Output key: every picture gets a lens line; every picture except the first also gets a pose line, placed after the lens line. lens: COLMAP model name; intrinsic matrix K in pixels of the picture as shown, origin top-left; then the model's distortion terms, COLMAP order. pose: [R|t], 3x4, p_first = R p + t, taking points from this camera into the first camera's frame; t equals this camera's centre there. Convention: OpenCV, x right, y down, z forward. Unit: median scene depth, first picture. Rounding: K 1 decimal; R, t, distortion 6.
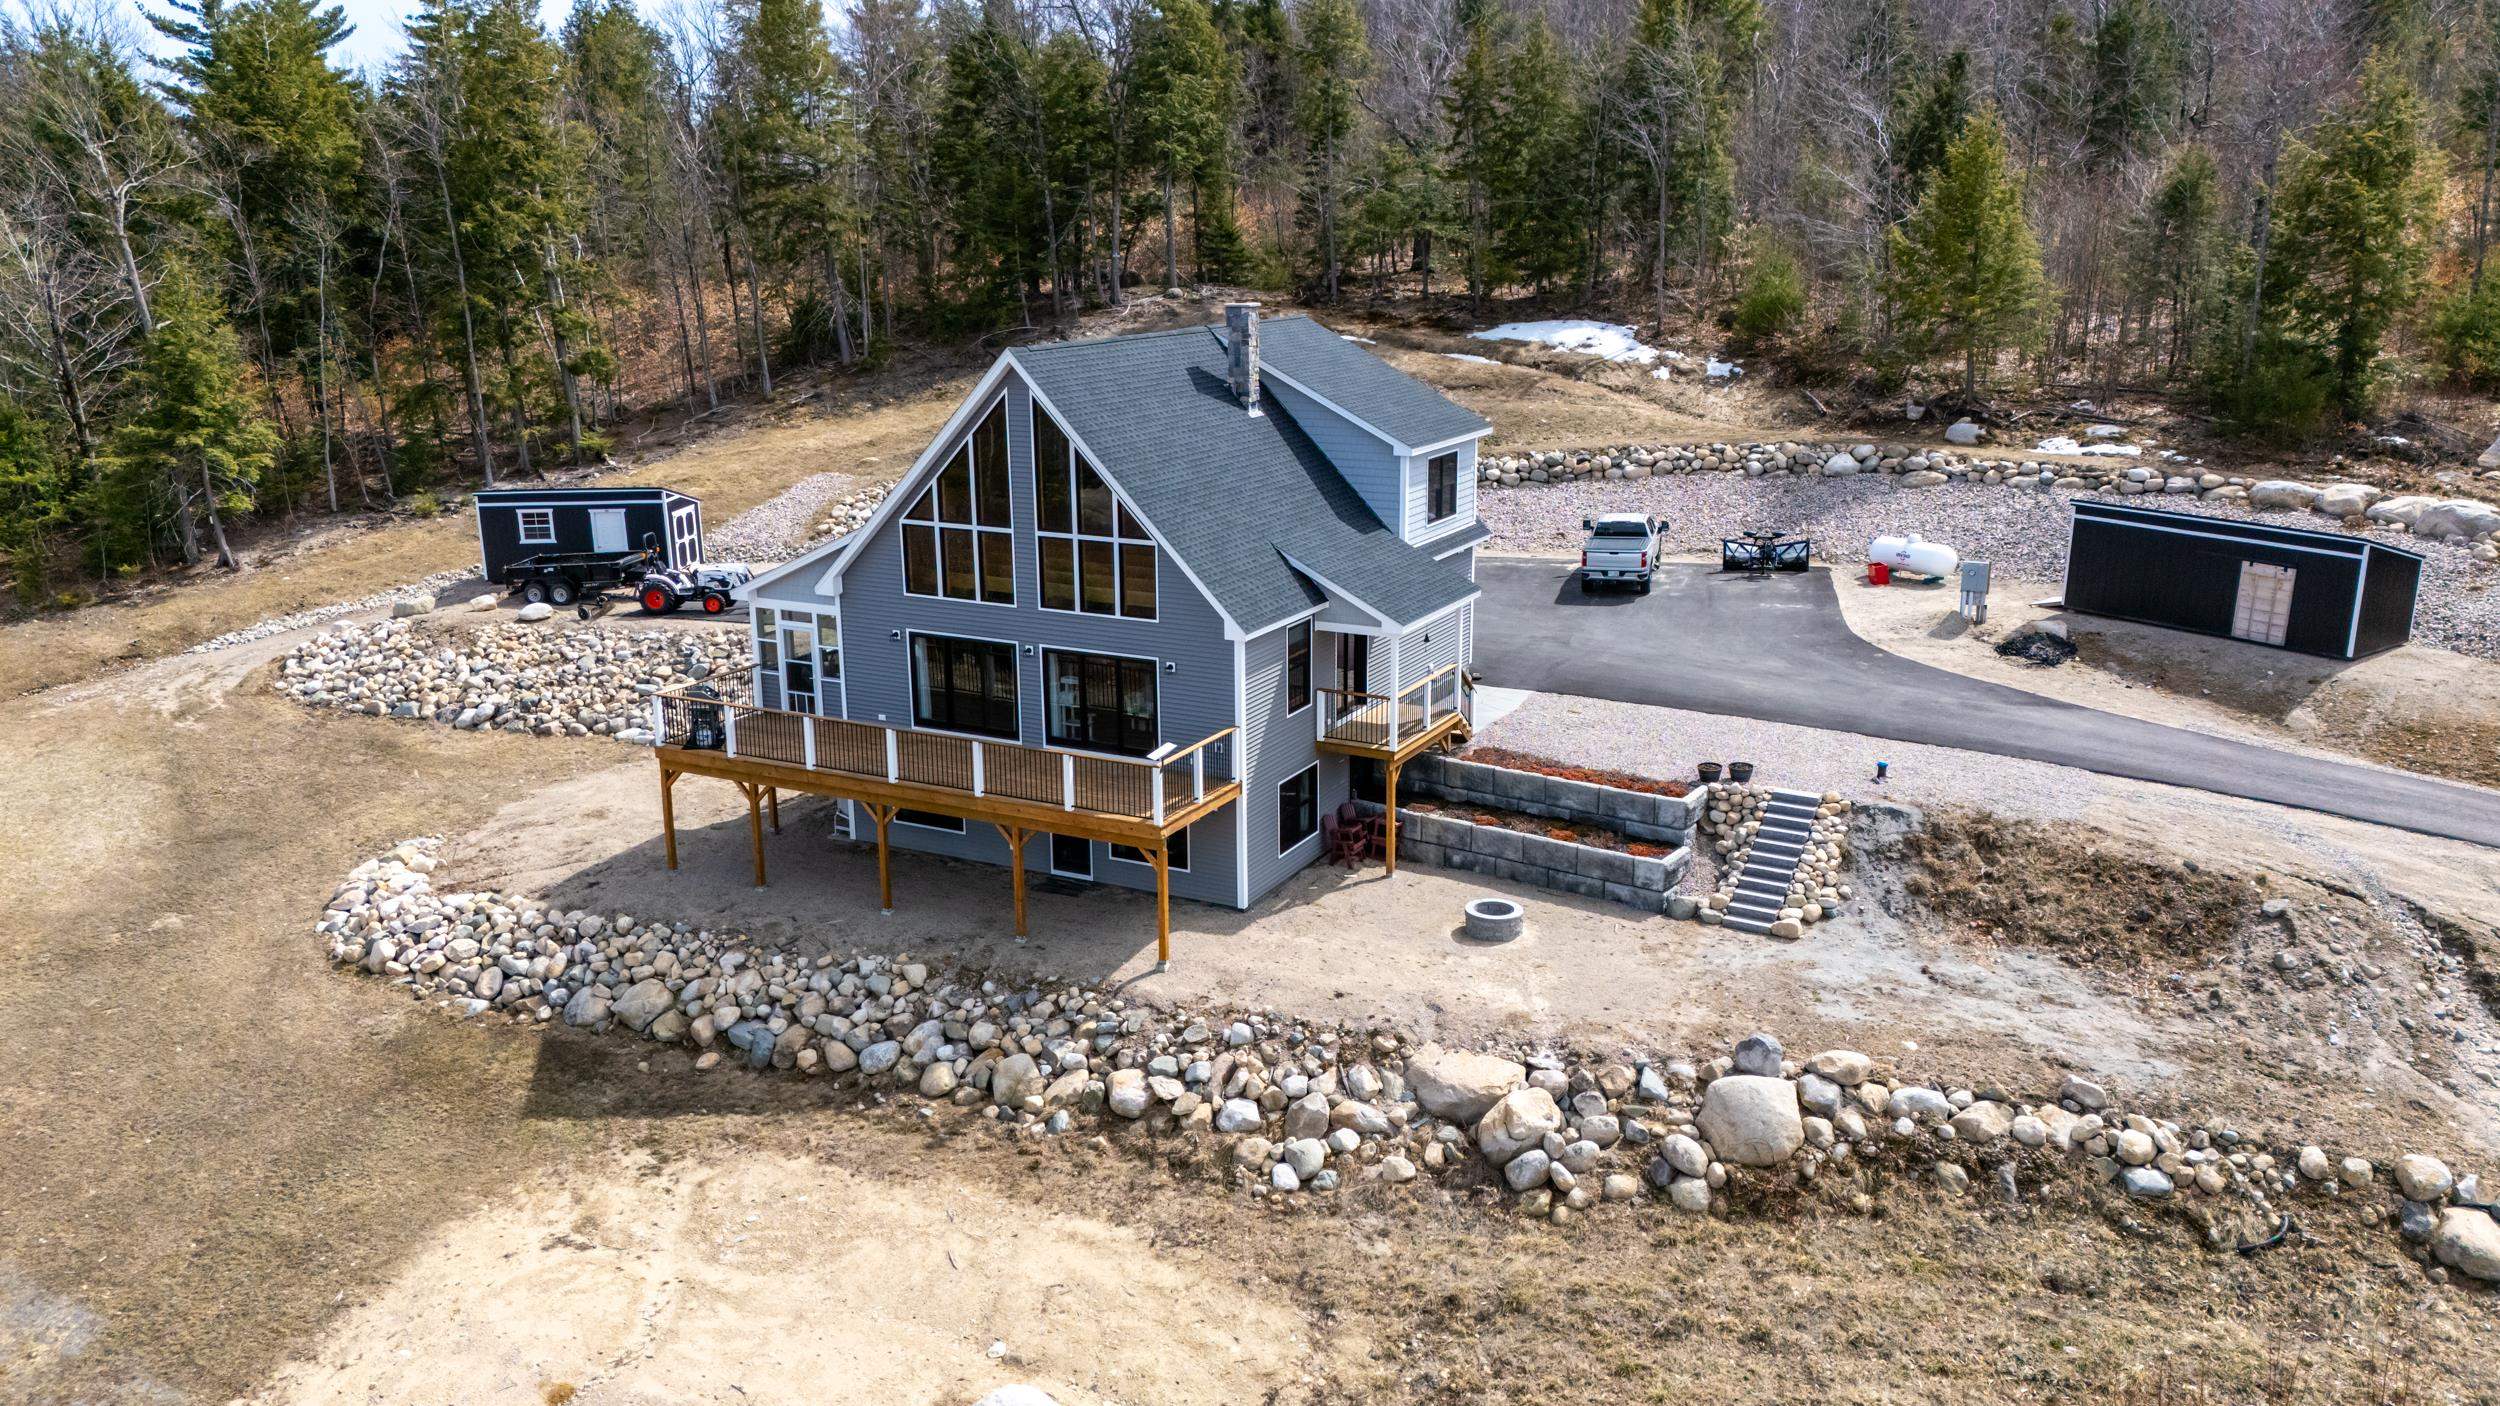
lens RADIAL K [[1857.5, 0, 1282.0], [0, 1857.5, 754.0], [0, 0, 1]] dist [0.076802, -0.076534]
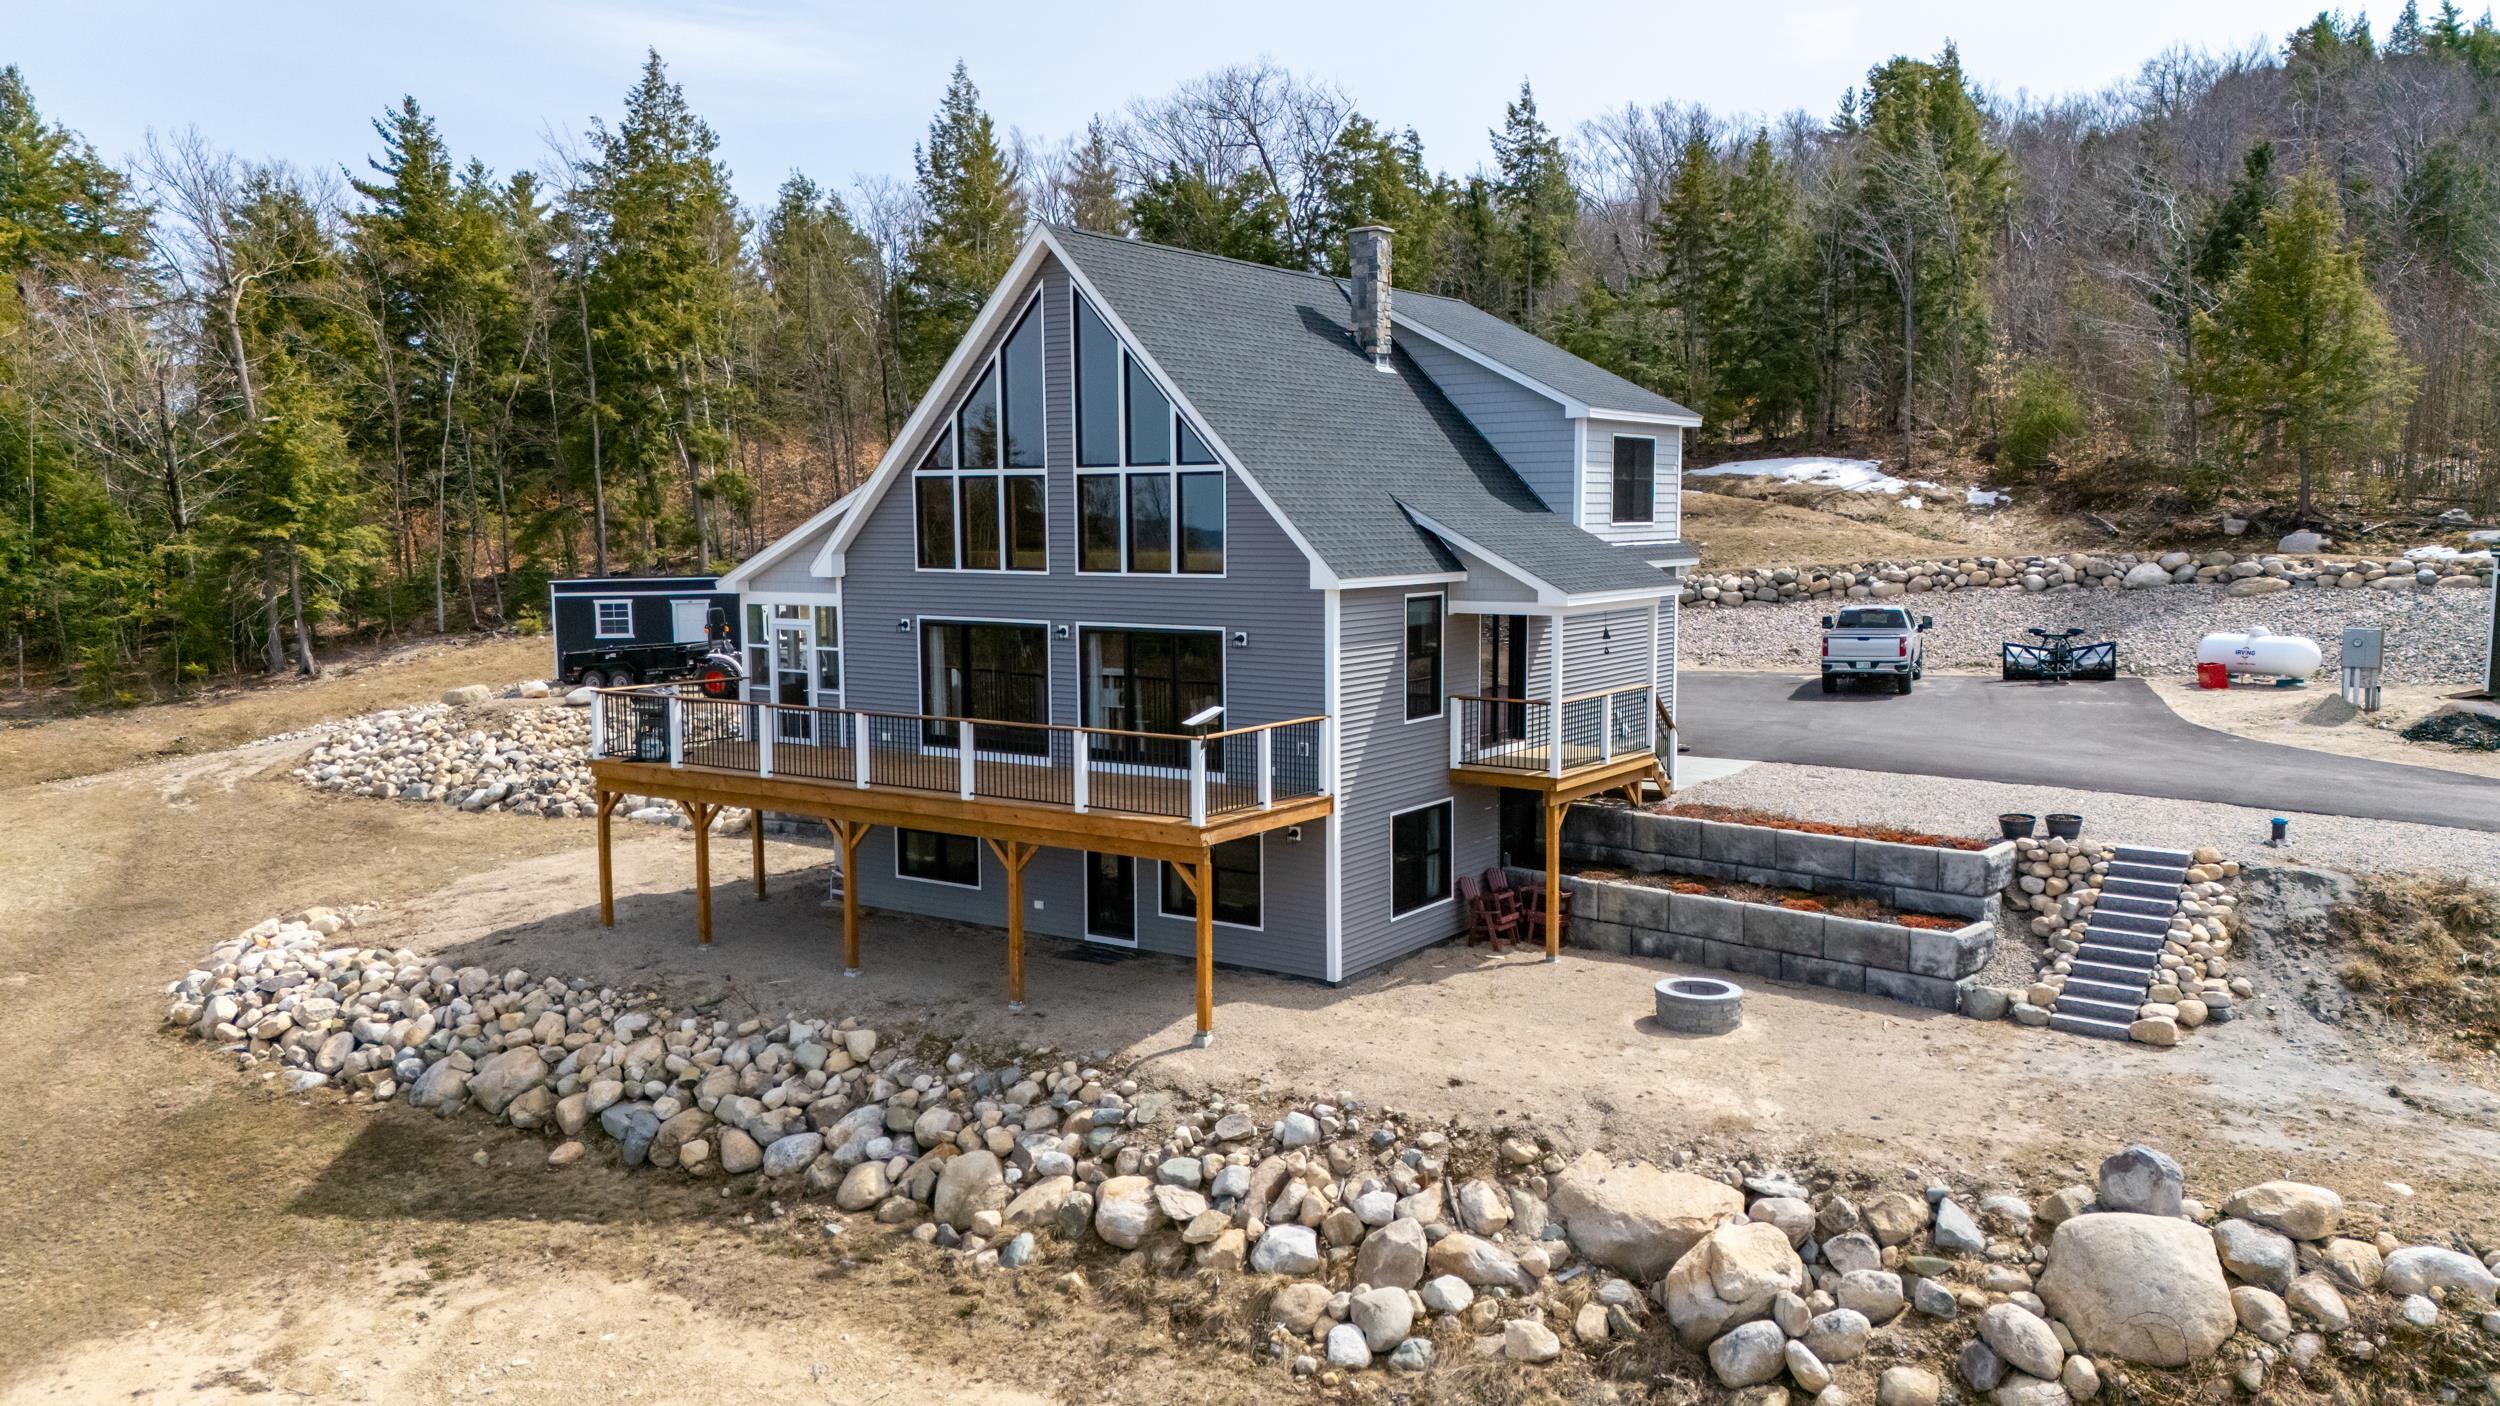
lens RADIAL K [[1857.5, 0, 1276.3], [0, 1857.5, 698.8], [0, 0, 1]] dist [0.076802, -0.076534]
pose [[0.992132, 0.014268, -0.124382, 0.041988], [-0.036631, 0.983091, -0.179417, 0.101999], [0.119719, 0.182562, 0.975878, 0.278381]]
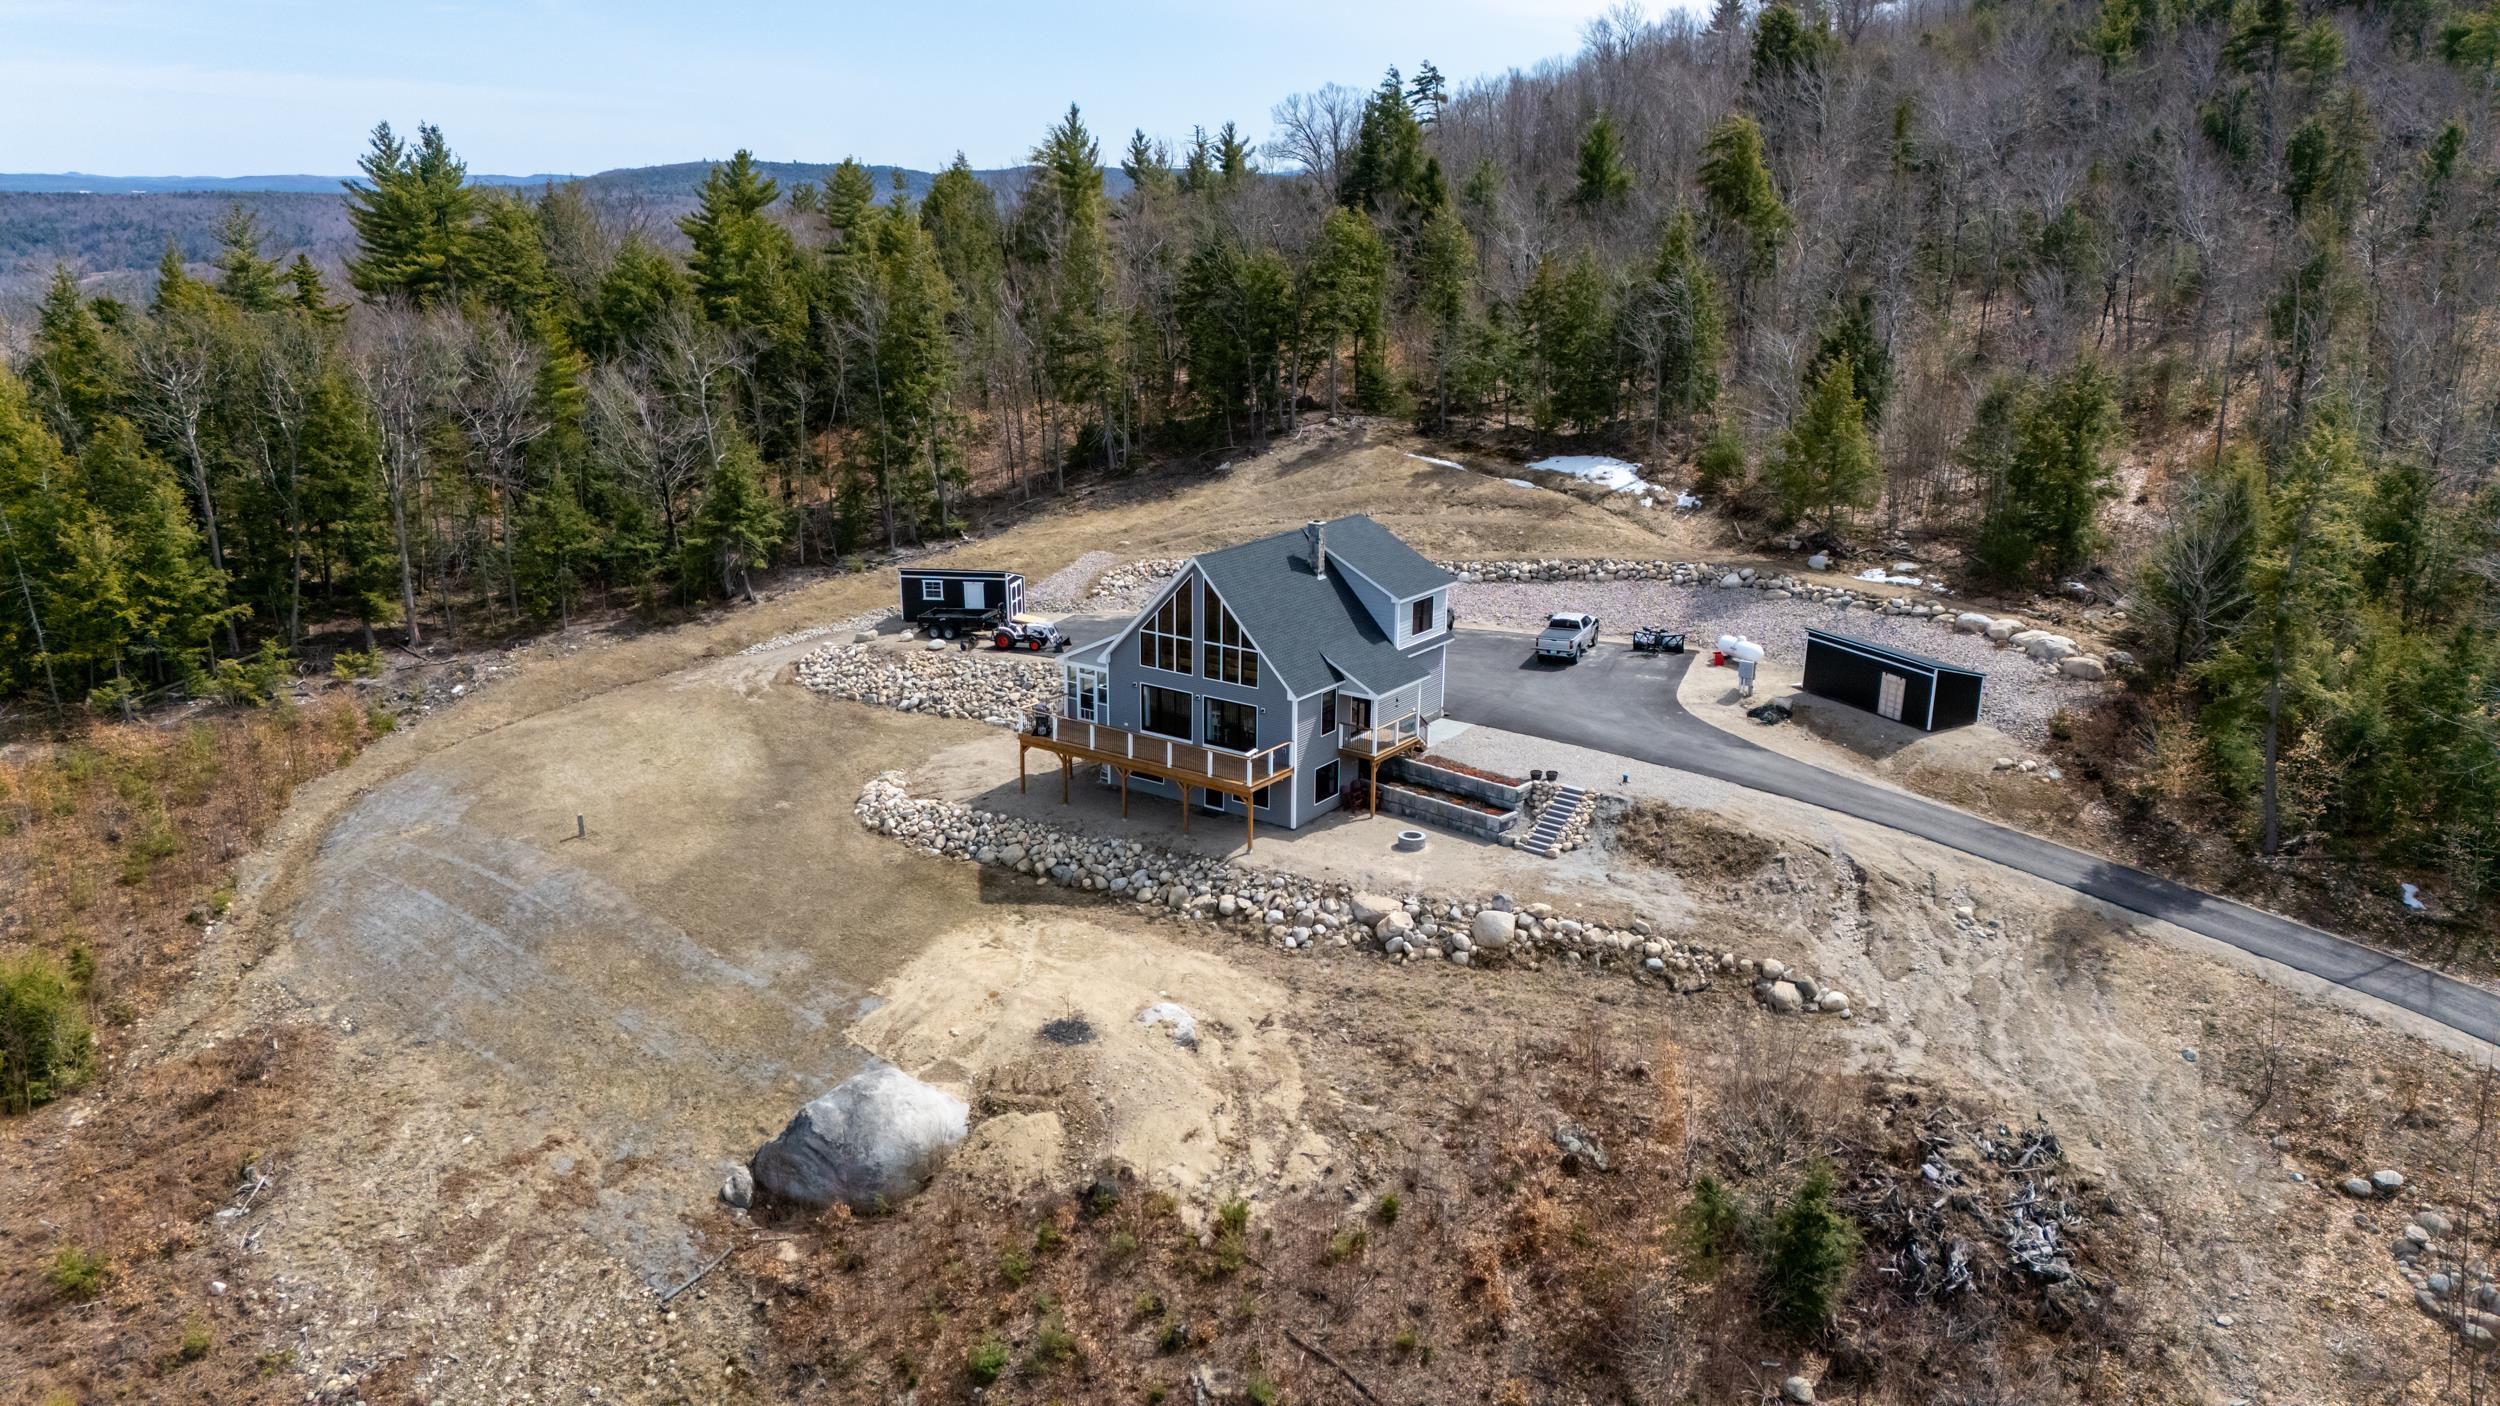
lens RADIAL K [[1857.5, 0, 1261.3], [0, 1857.5, 674.1], [0, 0, 1]] dist [0.076802, -0.076534]
pose [[0.990334, 0.049528, -0.129557, 0.195978], [-0.052354, 0.998457, -0.018495, -0.046213], [0.128441, 0.025099, 0.991399, -1.019924]]
